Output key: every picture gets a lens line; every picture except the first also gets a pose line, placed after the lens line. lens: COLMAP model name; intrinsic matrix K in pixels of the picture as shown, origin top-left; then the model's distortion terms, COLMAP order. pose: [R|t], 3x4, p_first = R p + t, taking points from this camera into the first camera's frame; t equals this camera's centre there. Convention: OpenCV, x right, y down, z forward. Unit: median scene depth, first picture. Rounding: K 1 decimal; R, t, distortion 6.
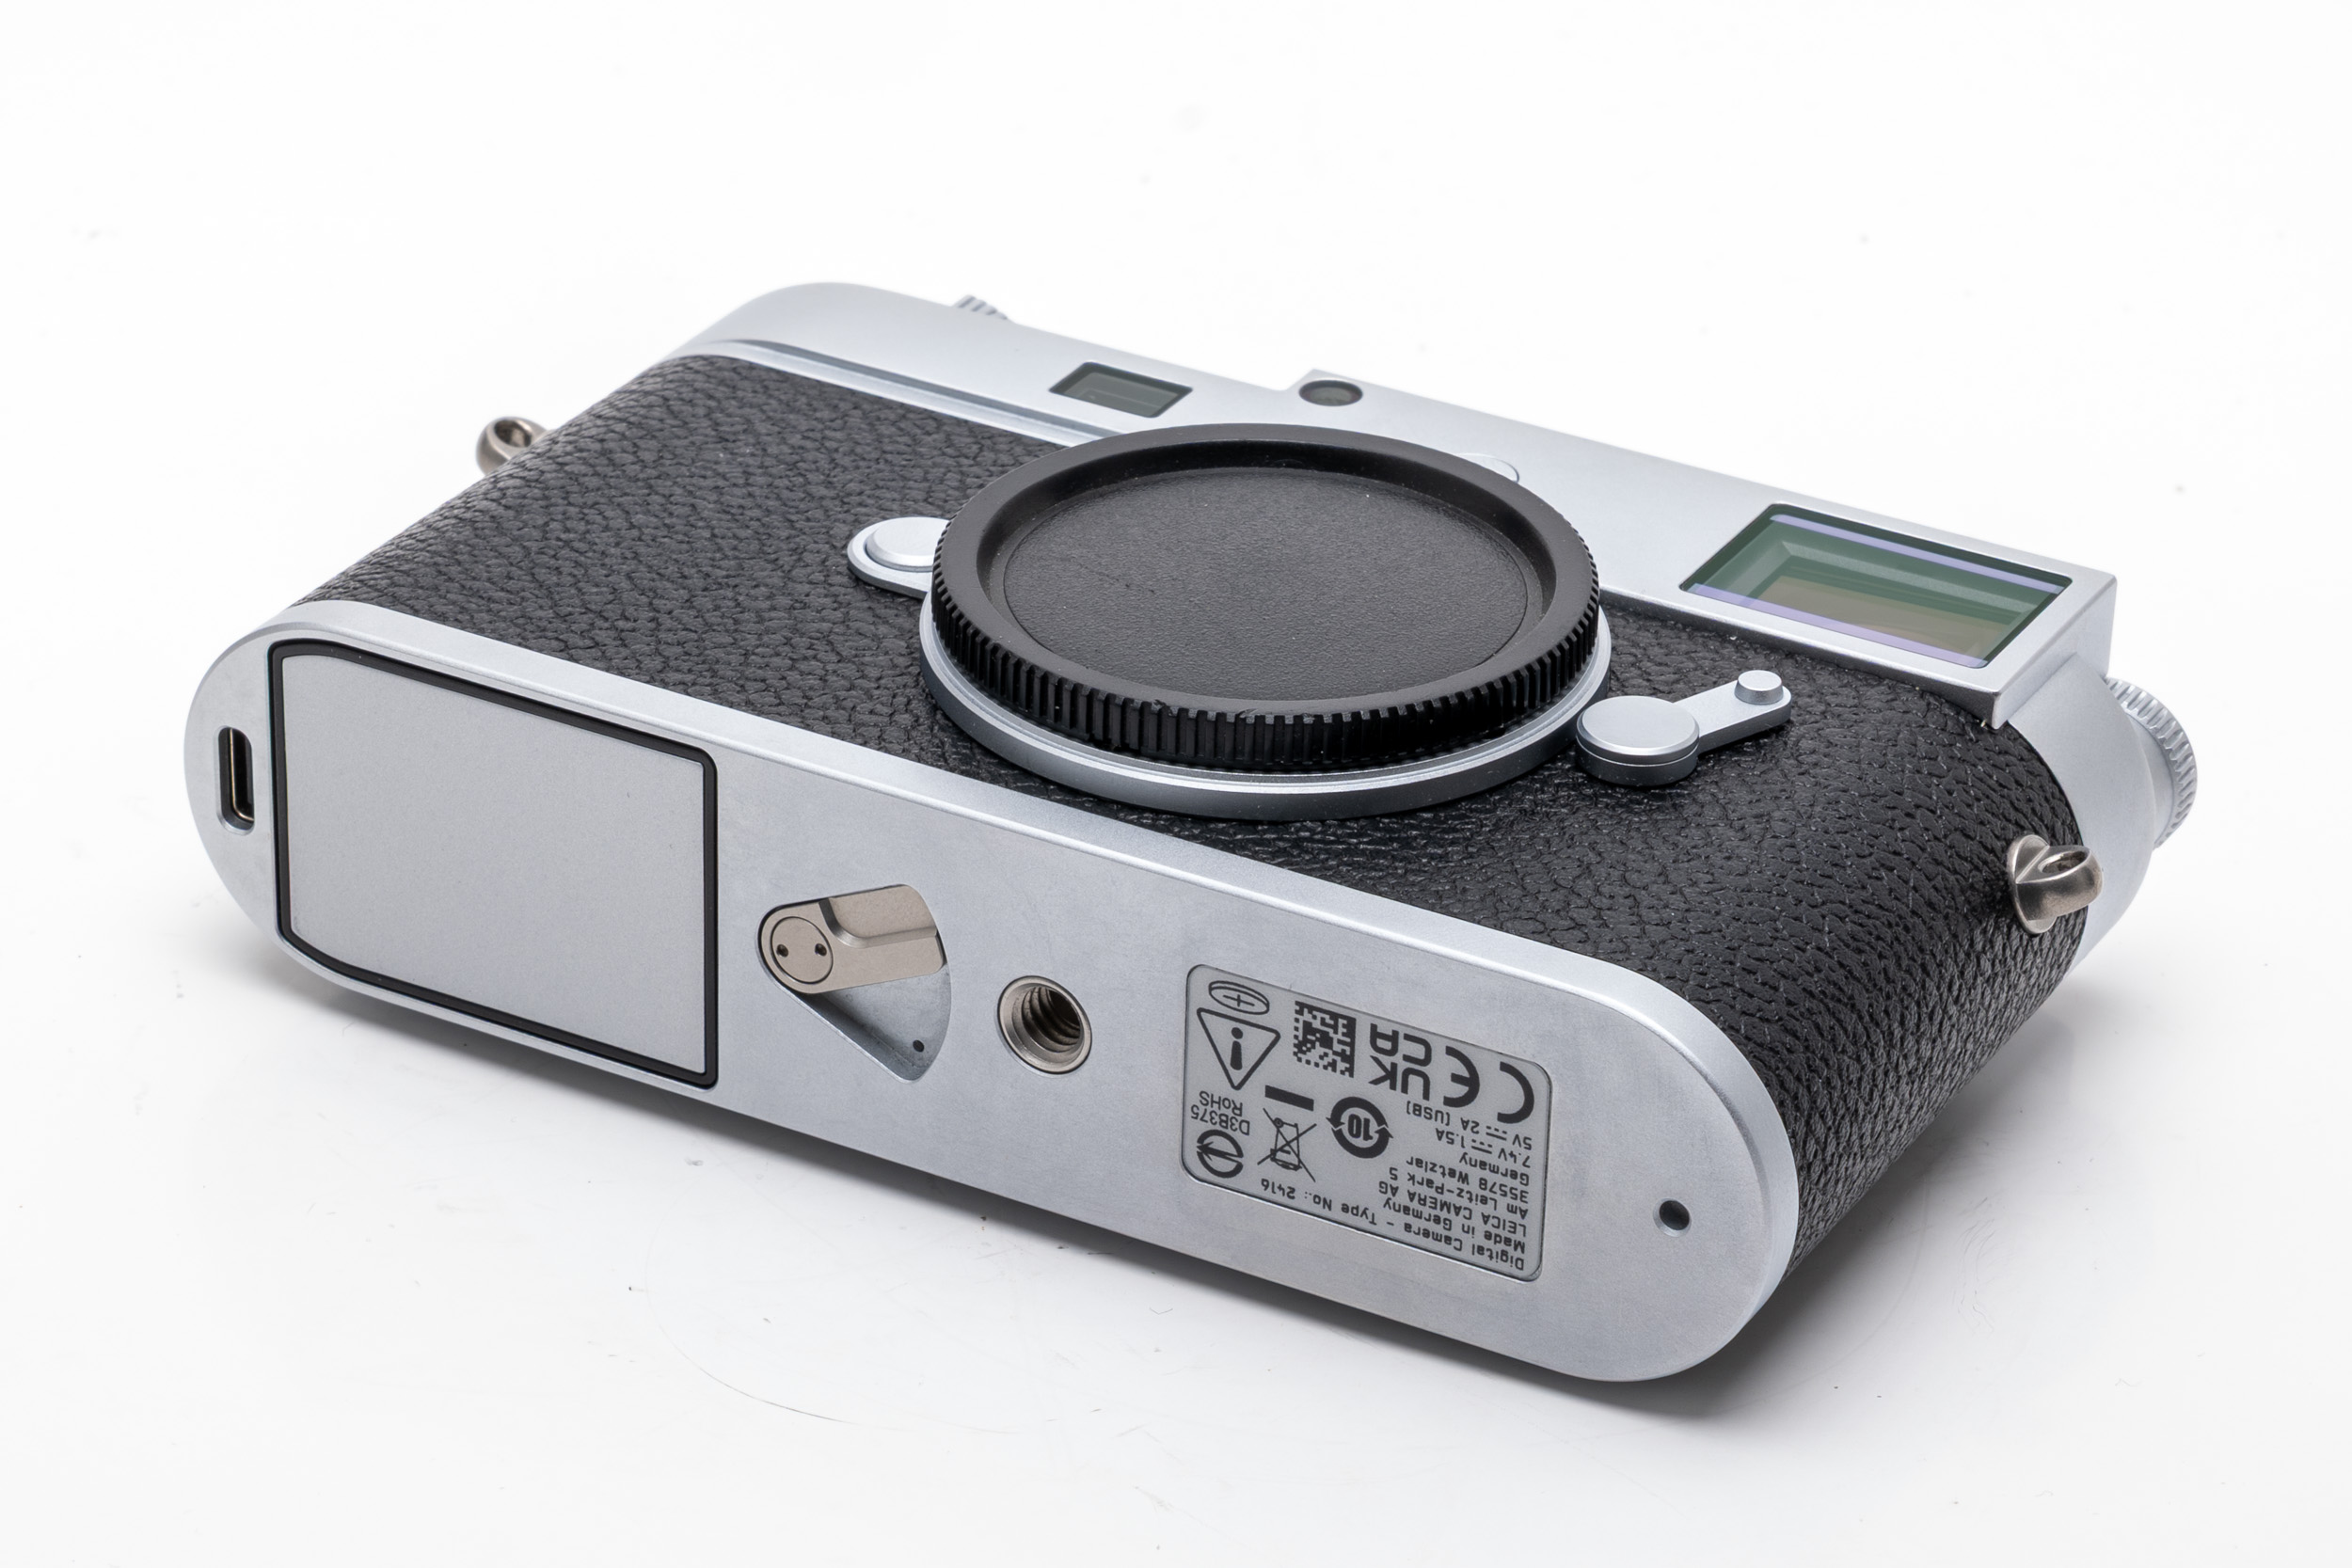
lens RADIAL K [[7372.3, 0, 1176.0], [0, 7372.3, 784.0], [0, 0, 1]] dist [0.124750, 2.230956]
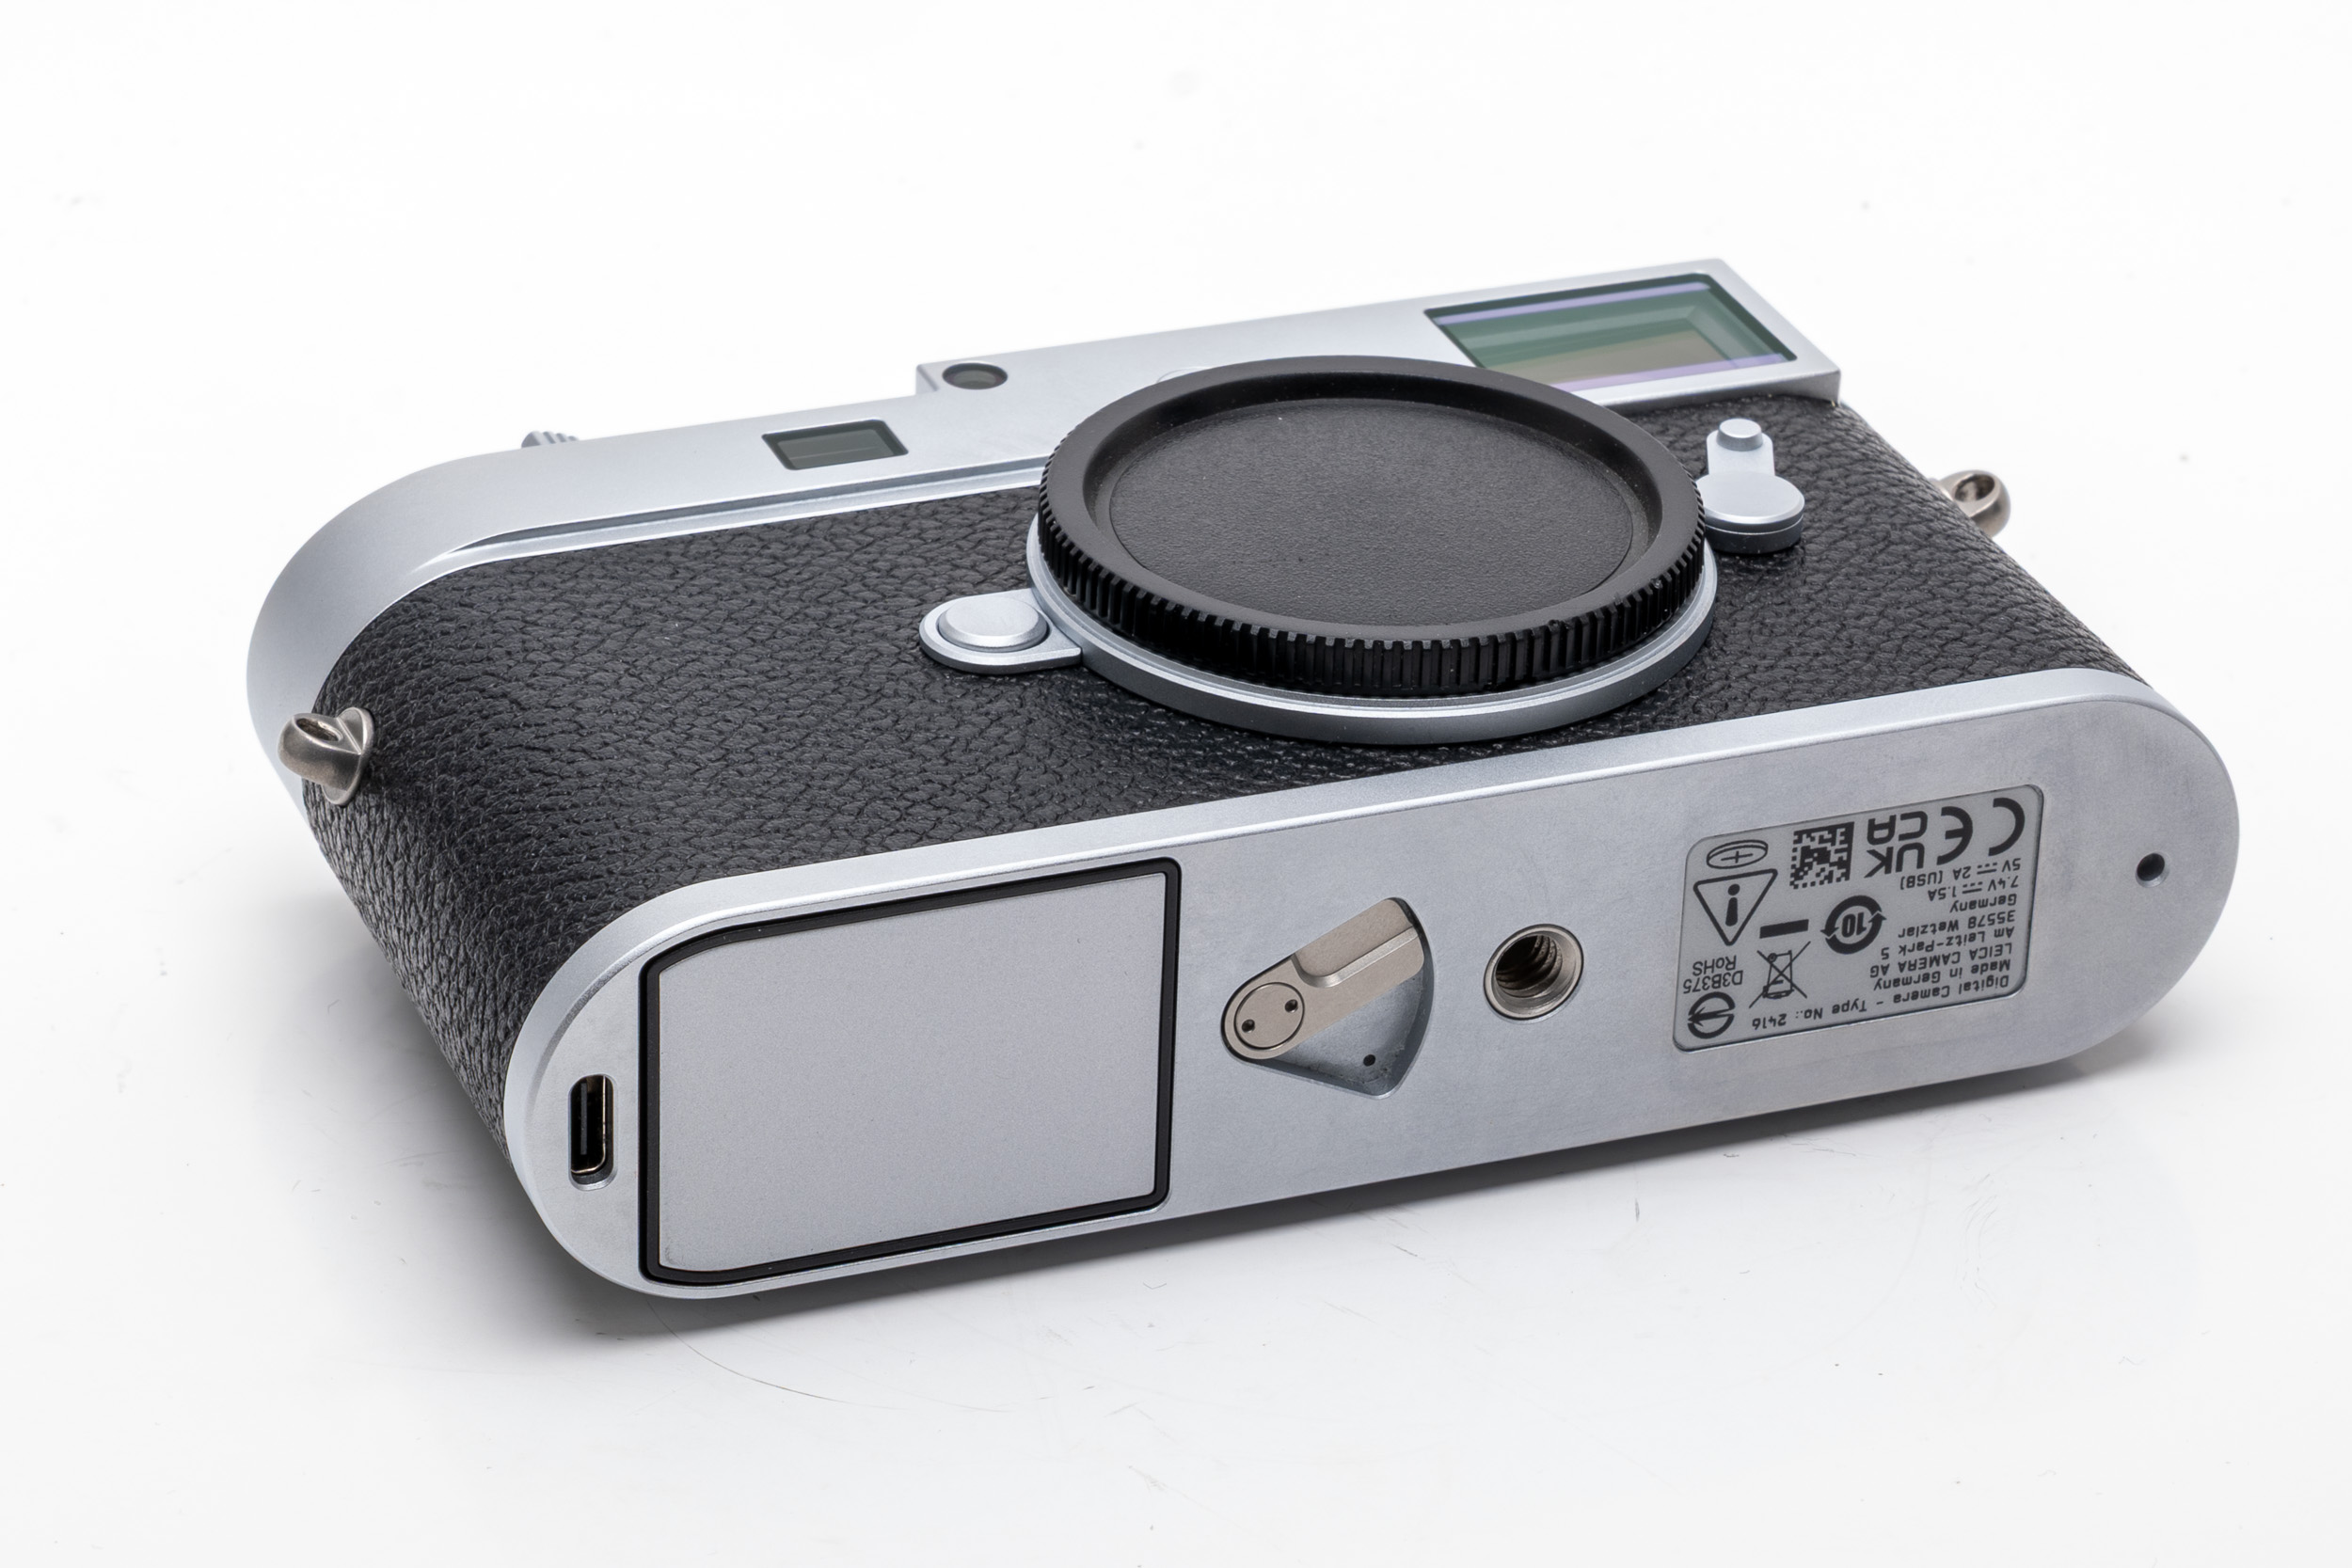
lens RADIAL K [[7372.3, 0, 1176.0], [0, 7372.3, 784.0], [0, 0, 1]] dist [0.124750, 2.230956]
pose [[0.639277, -0.369336, 0.674475, -0.727141], [0.351624, 0.920438, 0.170749, -0.181870], [-0.683876, 0.128005, 0.718282, 0.318496]]
